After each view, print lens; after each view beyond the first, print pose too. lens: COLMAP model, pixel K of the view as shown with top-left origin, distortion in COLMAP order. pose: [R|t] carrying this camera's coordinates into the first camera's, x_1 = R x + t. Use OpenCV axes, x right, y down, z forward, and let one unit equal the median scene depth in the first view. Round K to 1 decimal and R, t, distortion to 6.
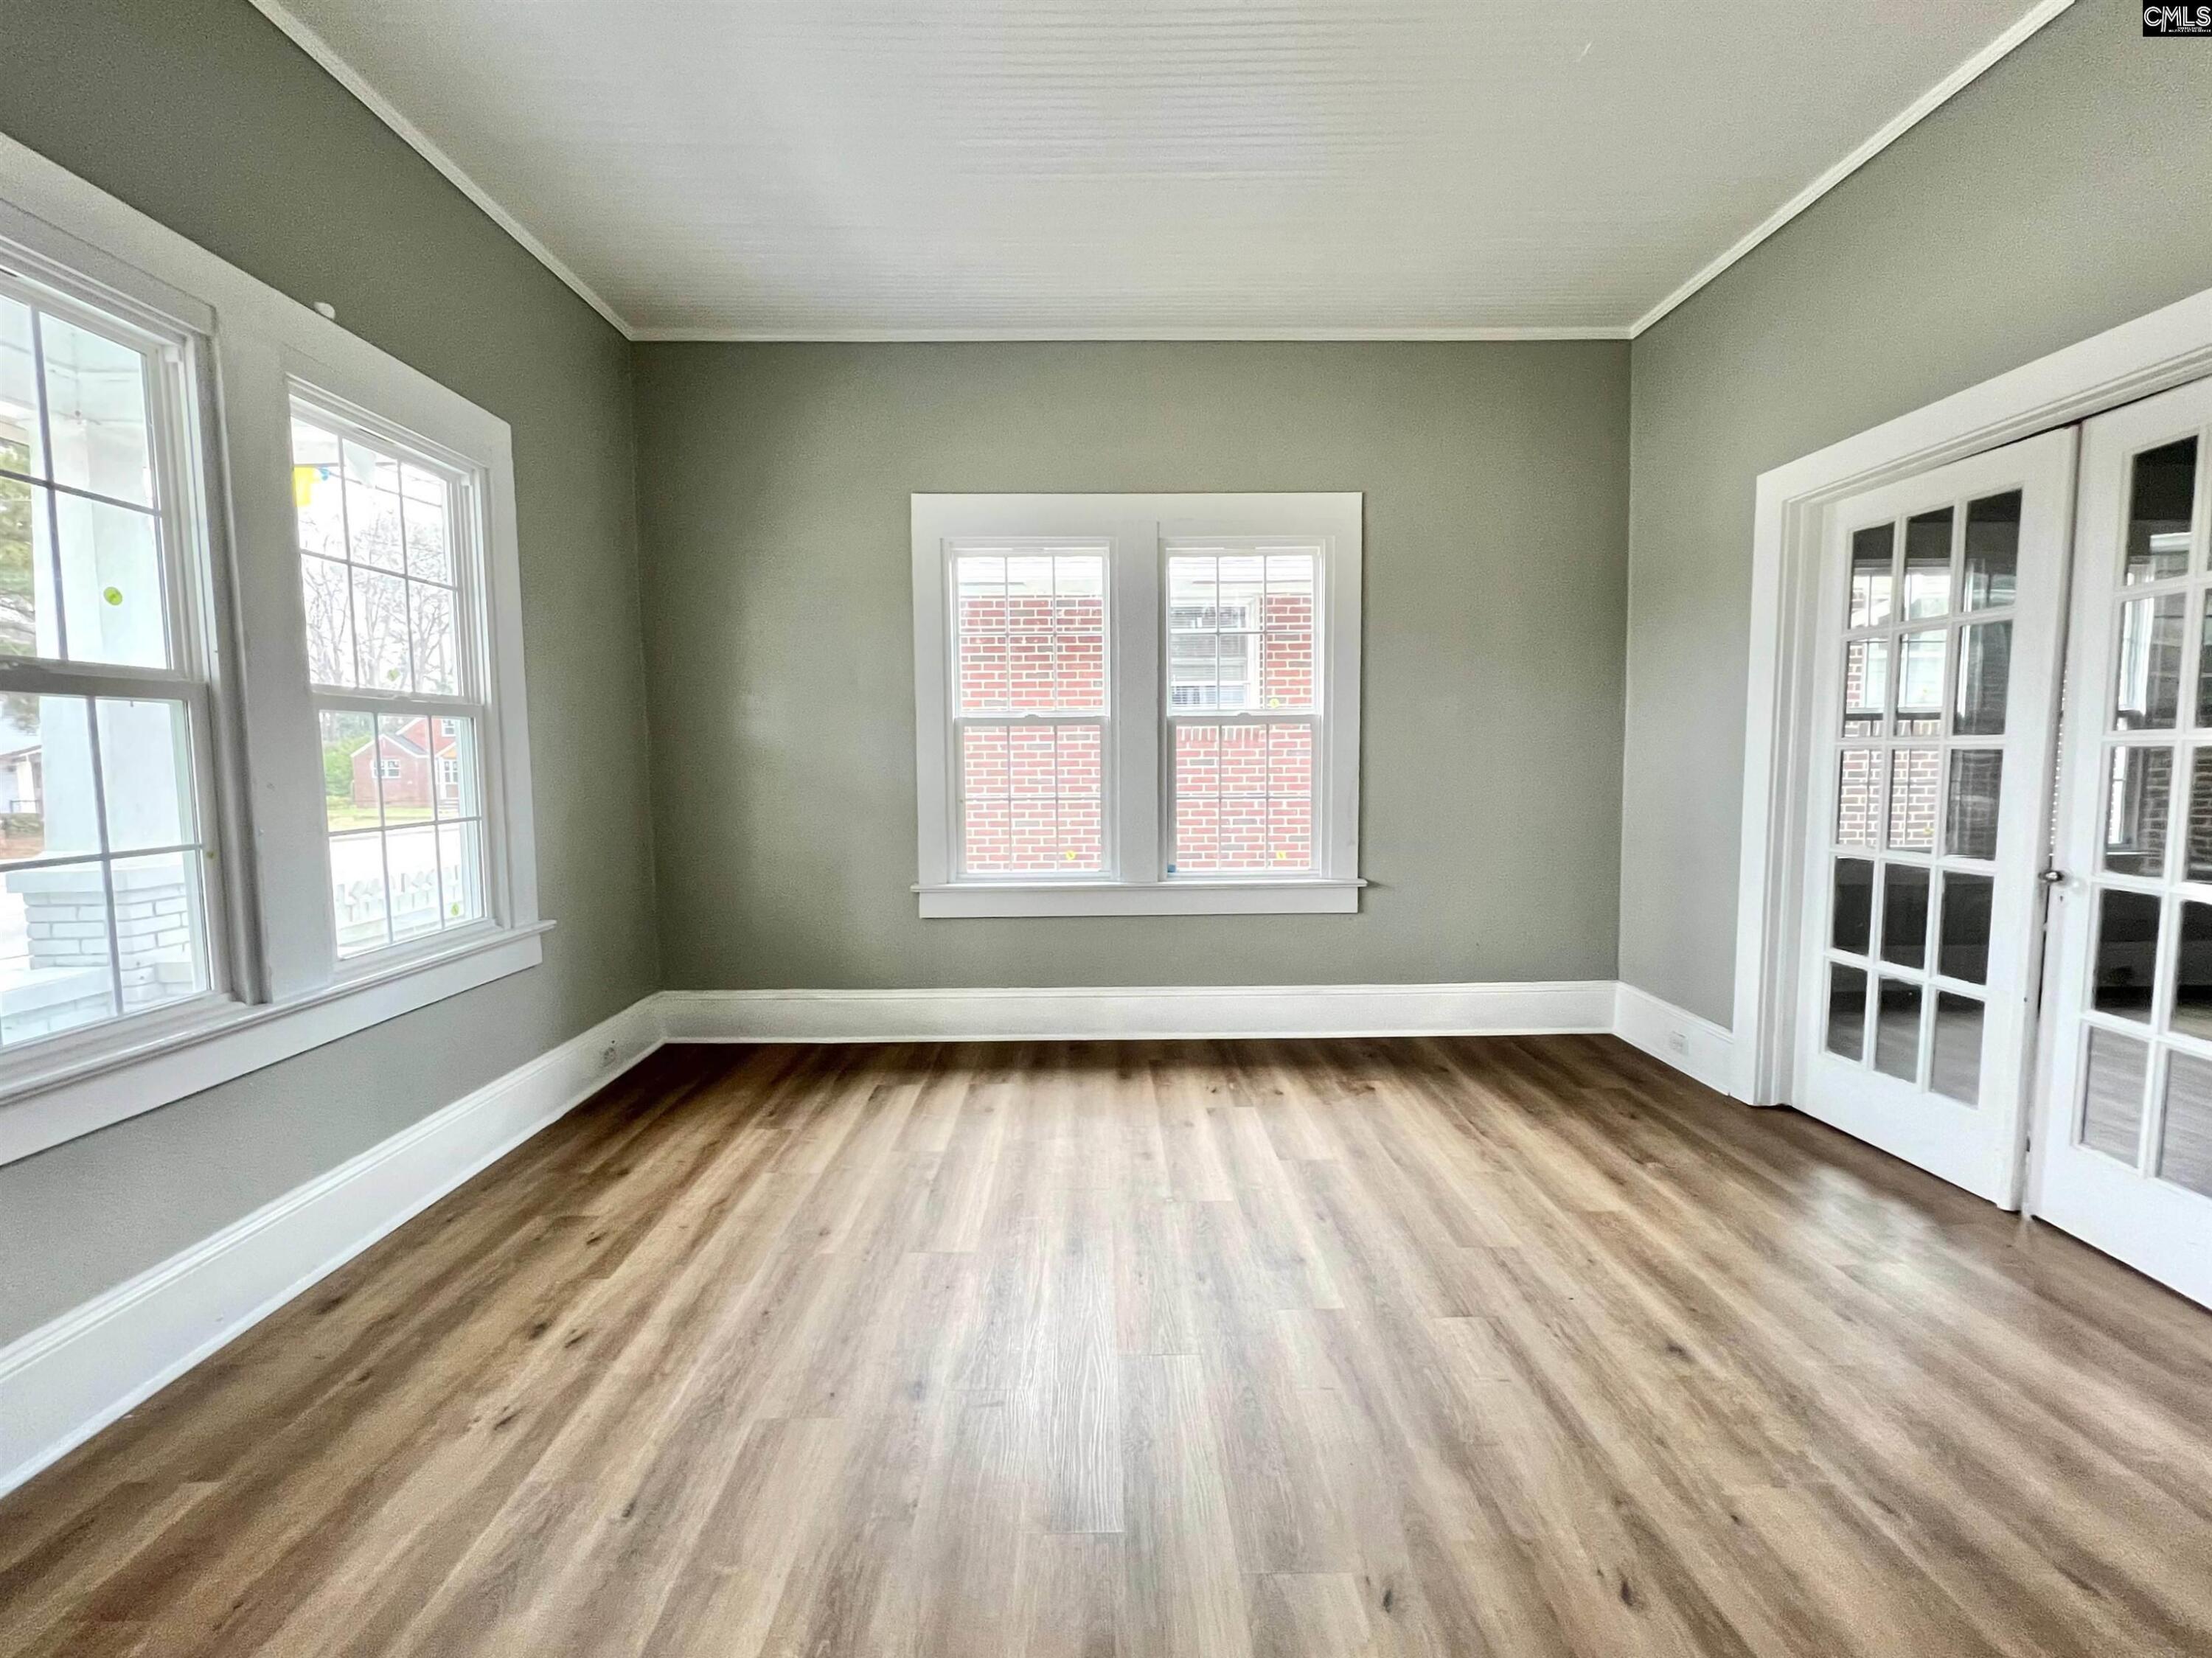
lens RADIAL K [[928.7, 0, 1105.7], [0, 928.7, 823.7], [0, 0, 1]] dist [-0.000515, 0.000117]
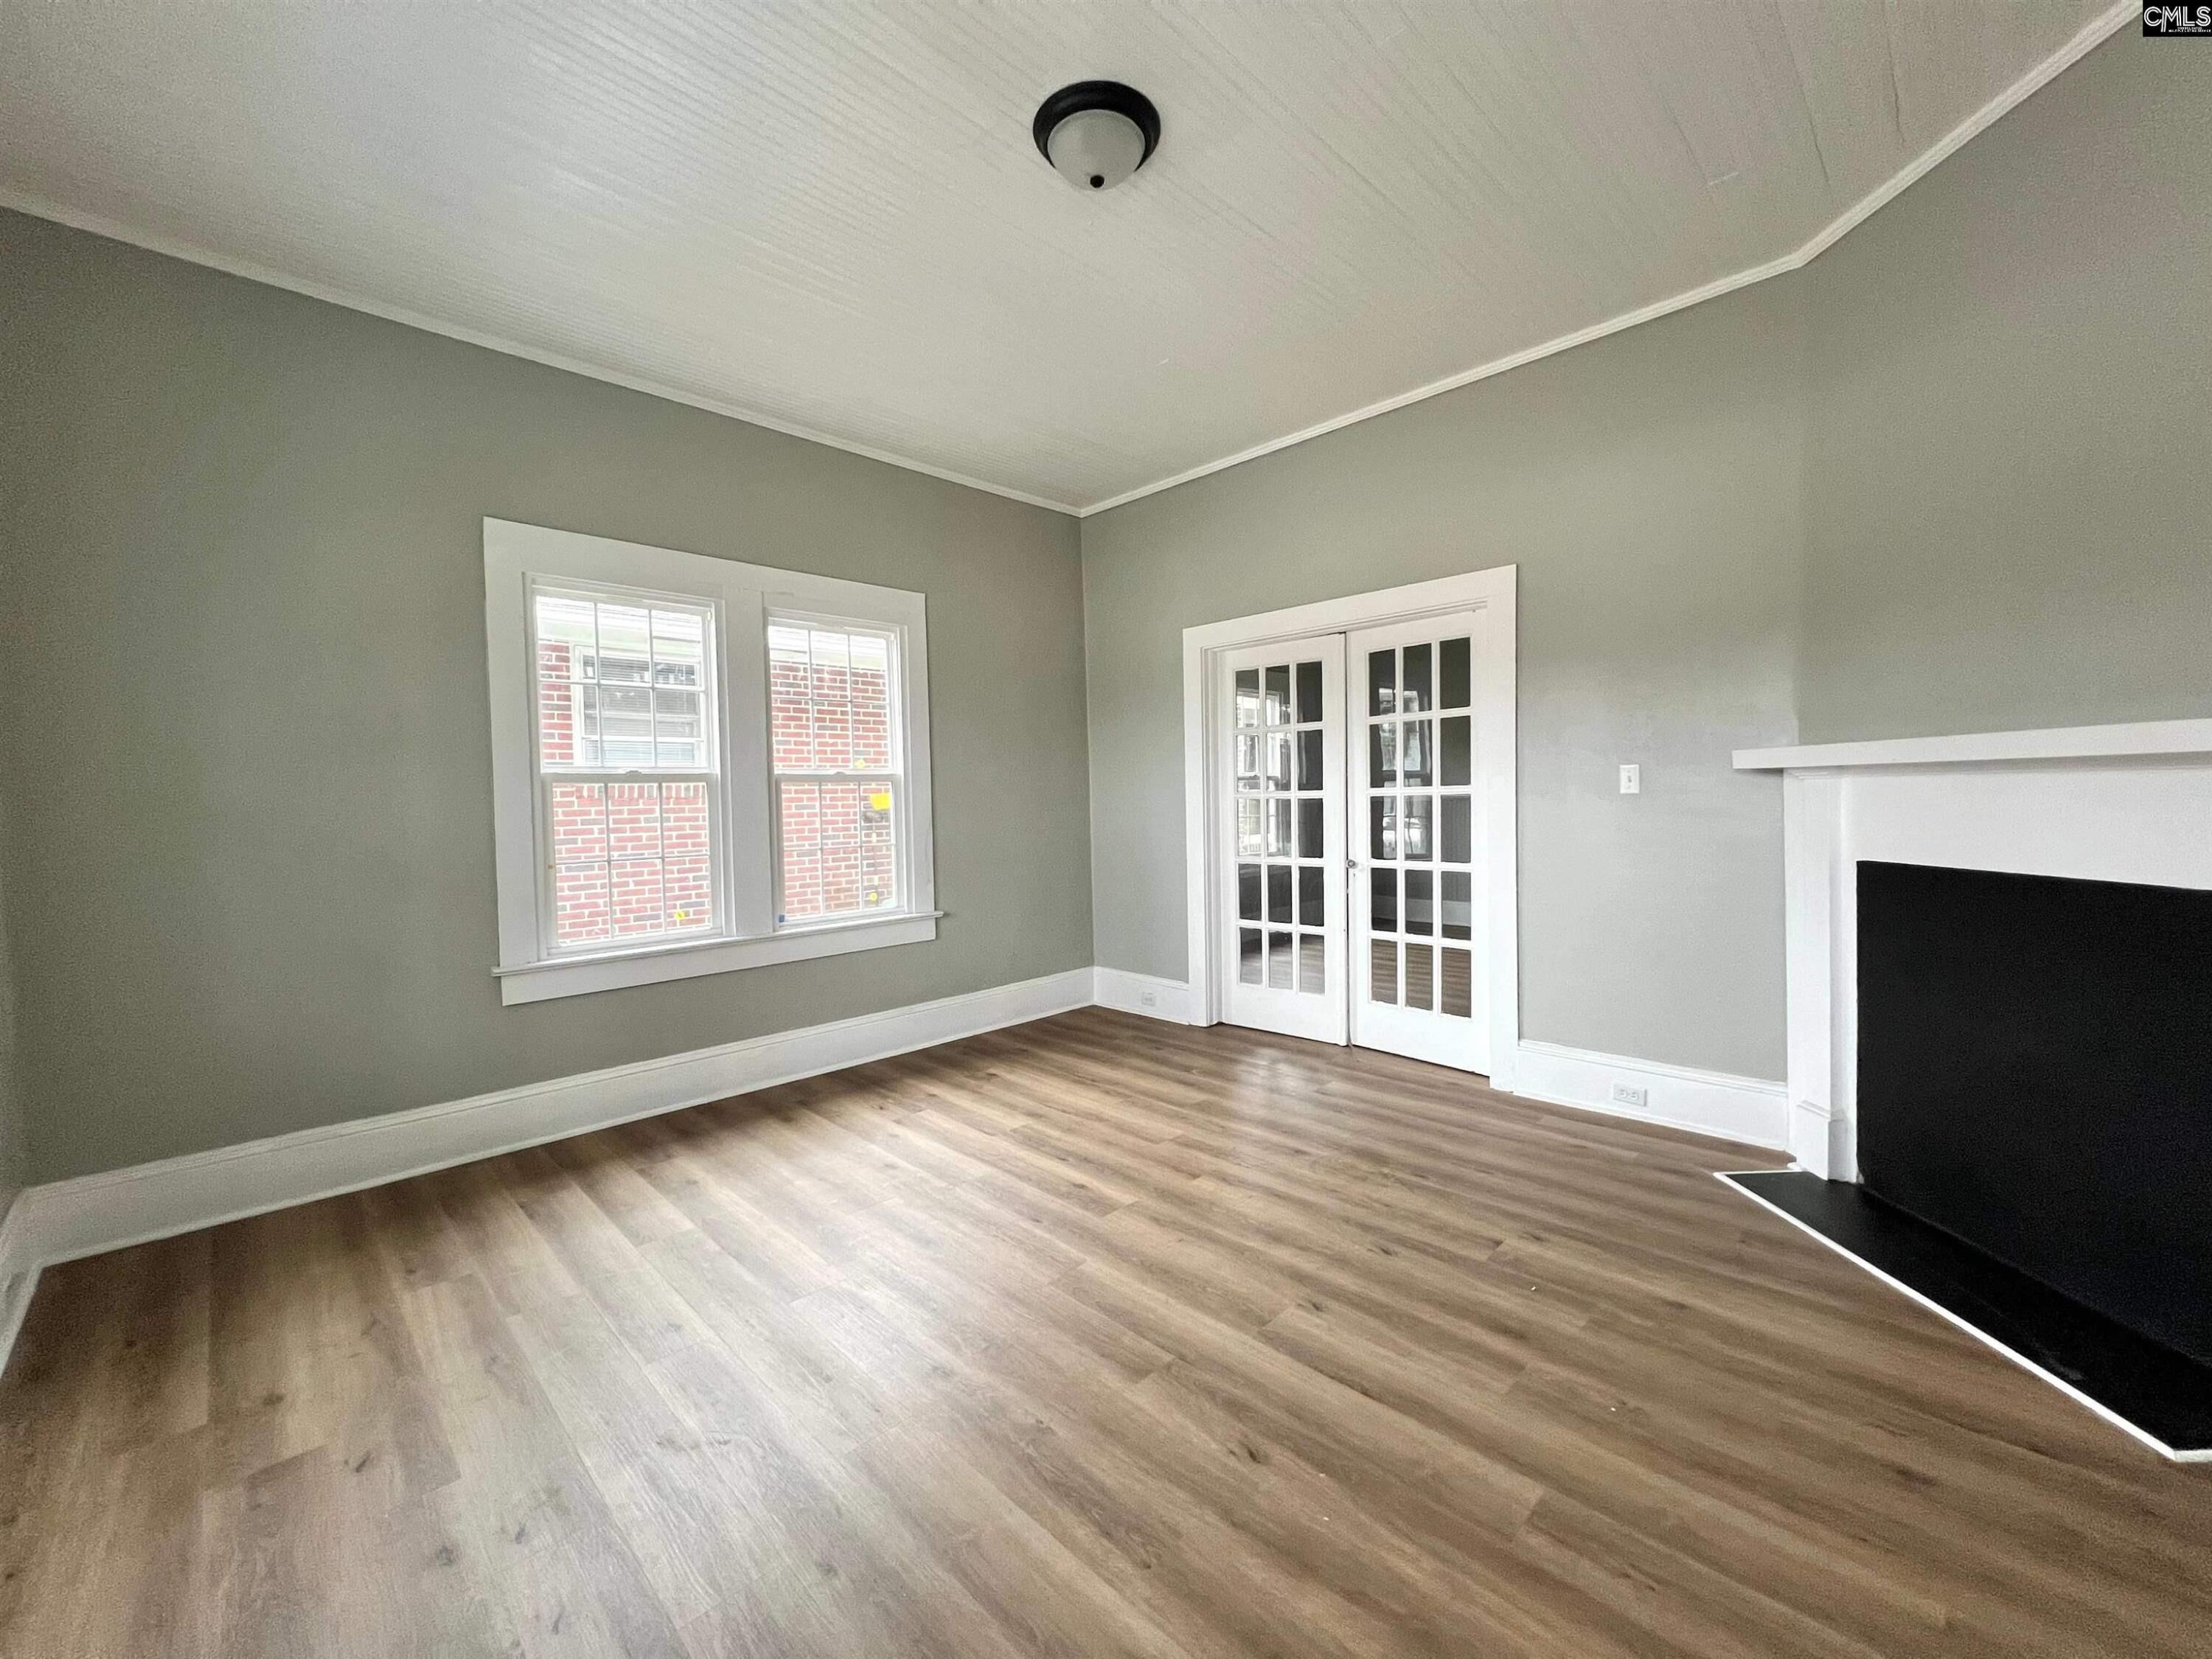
lens RADIAL K [[880.9, 0, 1105.0], [0, 880.9, 822.4], [0, 0, 1]] dist [-0.000029, 0.000146]
pose [[0.717440, -0.026450, 0.696118, -0.447525], [0.068911, 0.997072, -0.033136, -0.001794], [-0.693203, 0.071743, 0.717162, 0.029735]]
